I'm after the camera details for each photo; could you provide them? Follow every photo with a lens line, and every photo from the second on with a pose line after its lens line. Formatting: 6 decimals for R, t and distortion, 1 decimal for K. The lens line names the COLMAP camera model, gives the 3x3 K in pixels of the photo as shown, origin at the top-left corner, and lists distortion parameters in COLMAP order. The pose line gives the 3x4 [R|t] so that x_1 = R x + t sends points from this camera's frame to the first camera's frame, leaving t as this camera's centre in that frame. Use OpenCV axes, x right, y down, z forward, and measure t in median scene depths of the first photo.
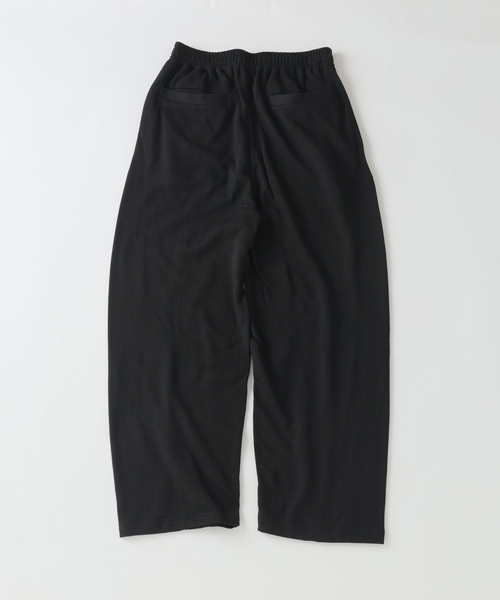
lens RADIAL K [[688.3, 0, 252.8], [0, 688.3, 300.4], [0, 0, 1]] dist [0.015160, 0.000000]
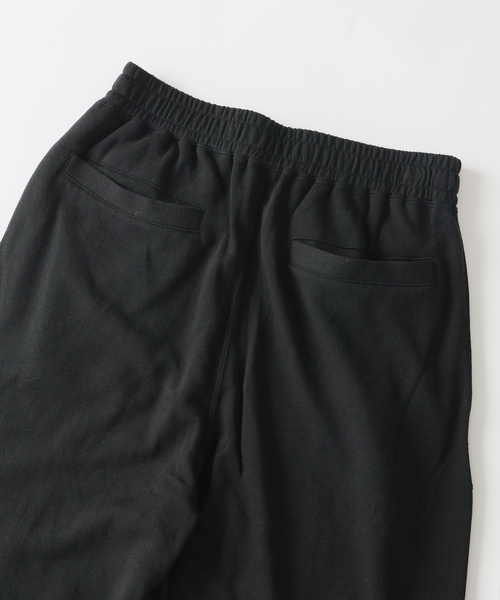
lens RADIAL K [[806.2, 0, 247.3], [0, 806.2, 299.0], [0, 0, 1]] dist [0.021093, 0.000000]
pose [[0.965744, 0.252825, -0.058458, 0.035285], [-0.244923, 0.962511, 0.116556, -0.313664], [0.085735, -0.098246, 0.991462, 0.477948]]
